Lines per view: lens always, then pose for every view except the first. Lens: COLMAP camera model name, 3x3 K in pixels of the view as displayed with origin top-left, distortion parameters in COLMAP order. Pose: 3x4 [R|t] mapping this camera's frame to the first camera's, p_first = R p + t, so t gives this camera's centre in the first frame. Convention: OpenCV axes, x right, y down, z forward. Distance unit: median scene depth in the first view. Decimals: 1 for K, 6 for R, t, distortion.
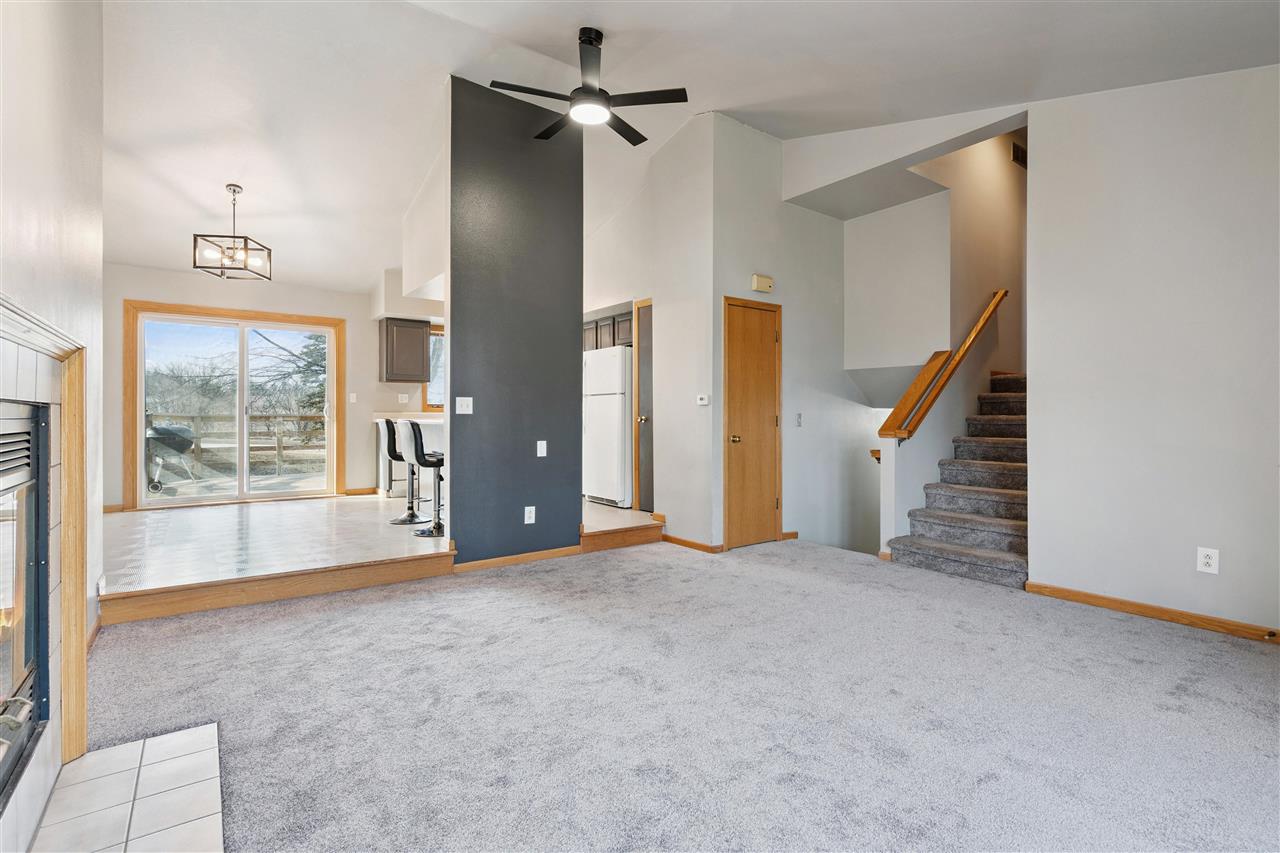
lens RADIAL K [[589.8, 0, 635.4], [0, 589.8, 418.0], [0, 0, 1]] dist [-0.000928, -0.000768]
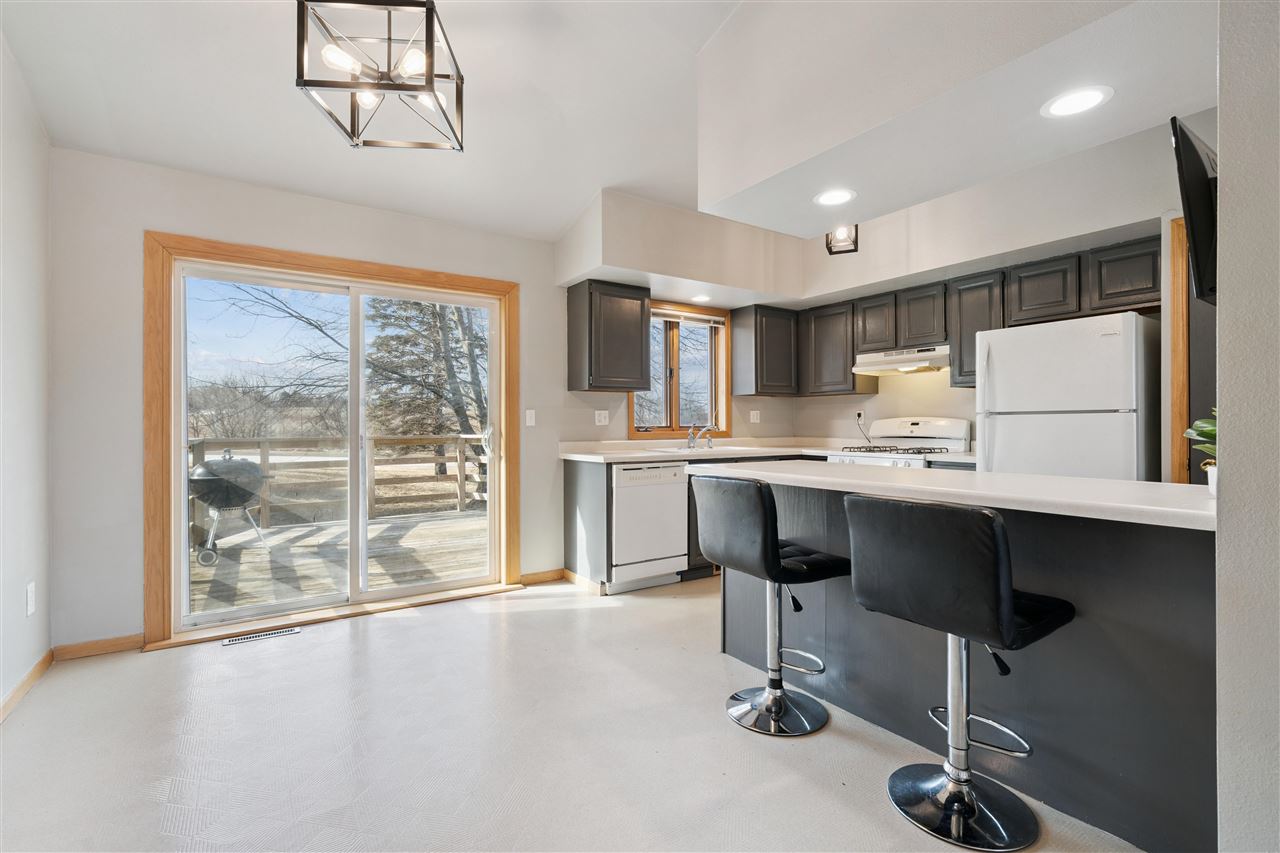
lens RADIAL K [[589.8, 0, 641.4], [0, 589.8, 425.5], [0, 0, 1]] dist [-0.000928, -0.000768]
pose [[0.998575, -0.003636, -0.053239, -0.354488], [0.003405, 0.999984, -0.004426, -0.024908], [0.053254, 0.004238, 0.998572, 0.441489]]
